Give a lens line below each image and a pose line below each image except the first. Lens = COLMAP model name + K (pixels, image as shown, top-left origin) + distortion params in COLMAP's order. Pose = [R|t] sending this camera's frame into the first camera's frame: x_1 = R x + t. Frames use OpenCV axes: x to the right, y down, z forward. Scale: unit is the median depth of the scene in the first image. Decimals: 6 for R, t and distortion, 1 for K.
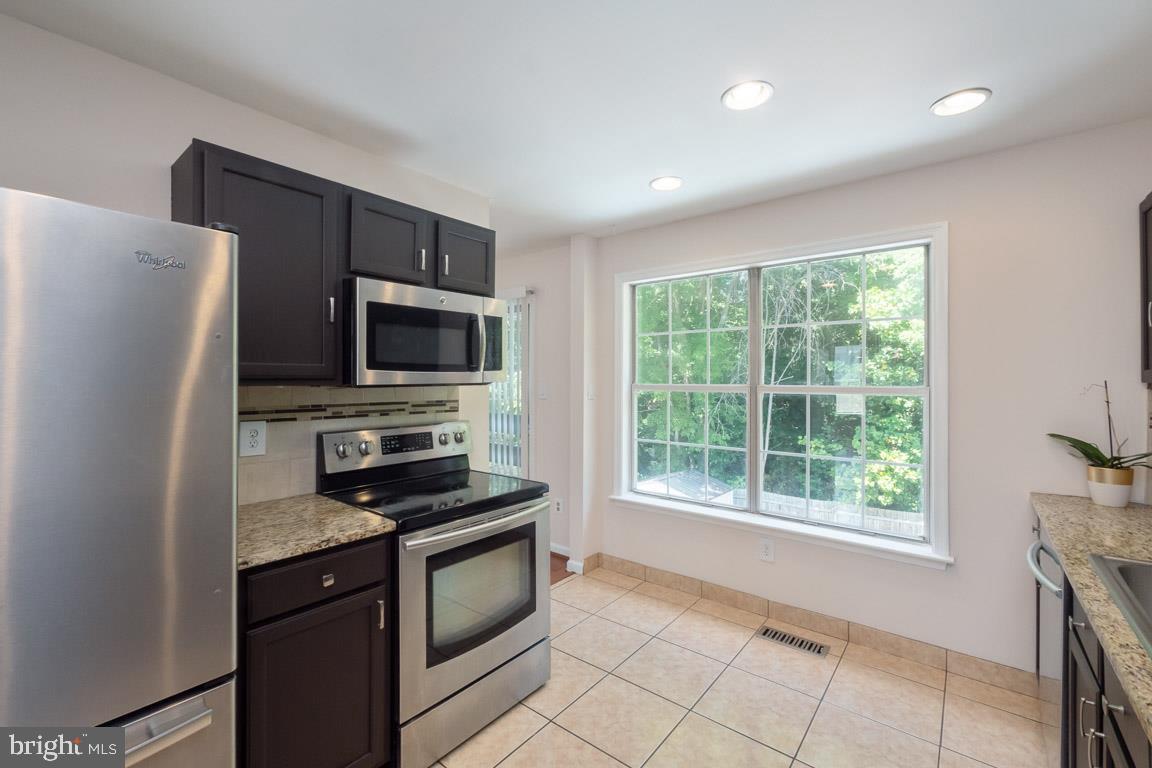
lens RADIAL K [[485.2, 0, 574.1], [0, 485.2, 380.4], [0, 0, 1]] dist [-0.001555, -0.000083]
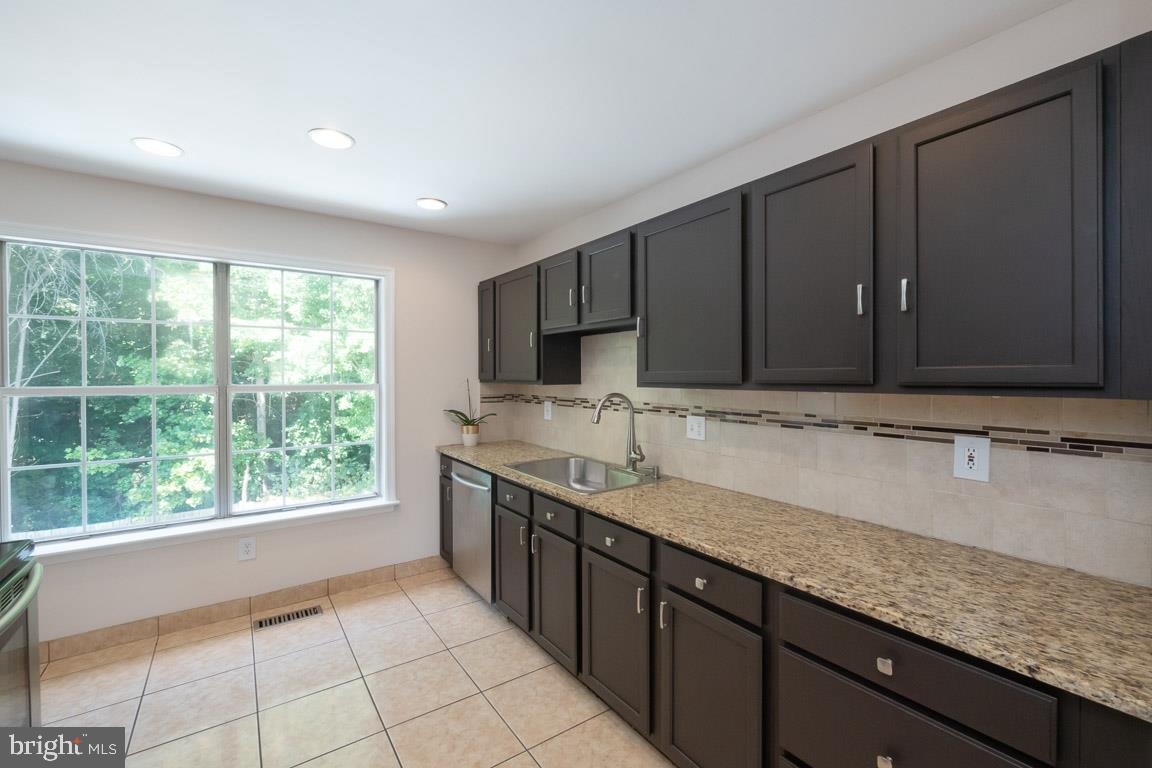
lens RADIAL K [[490.9, 0, 575.0], [0, 490.9, 381.3], [0, 0, 1]] dist [-0.000796, 0.000292]
pose [[0.275014, -0.016377, 0.961301, -0.390562], [0.004611, 0.999866, 0.015714, -0.010818], [-0.961429, 0.000111, 0.275053, 0.065014]]
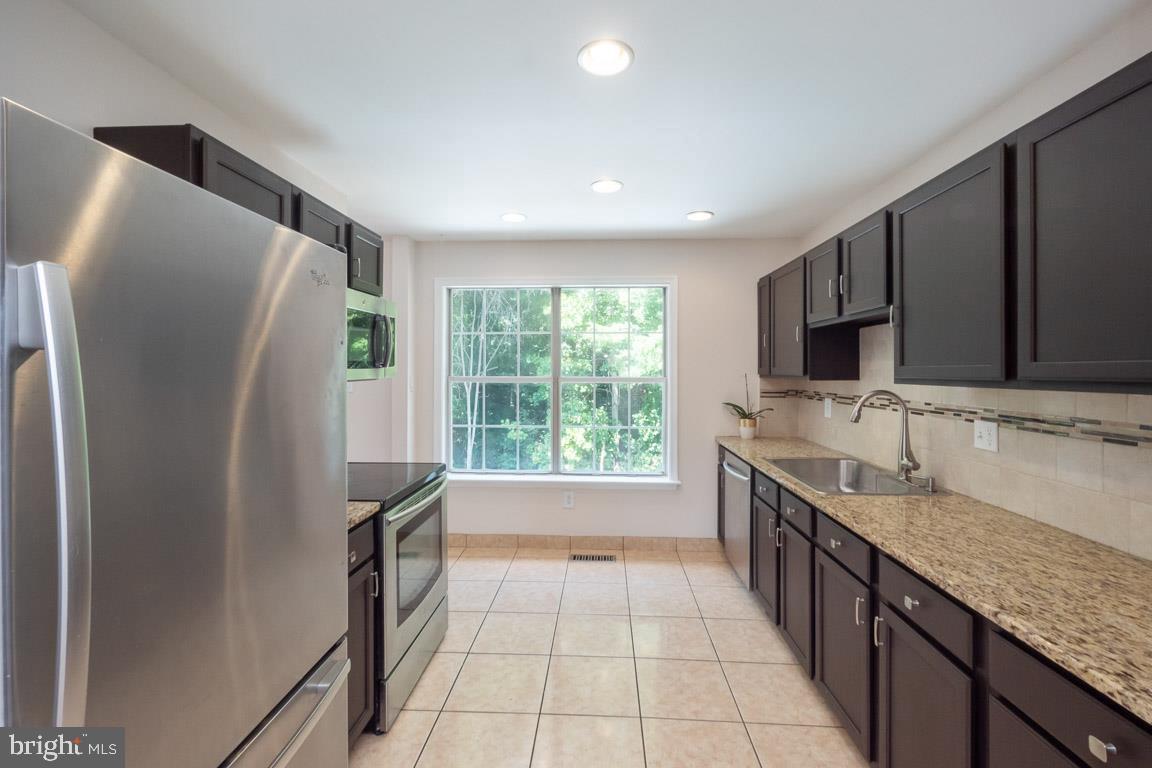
lens RADIAL K [[492.8, 0, 576.4], [0, 492.8, 371.7], [0, 0, 1]] dist [0.000448, 0.000391]
pose [[0.809921, -0.004643, 0.586521, -0.387121], [0.002884, 0.999988, 0.003934, -0.010028], [-0.586532, -0.001495, 0.809924, -0.119262]]
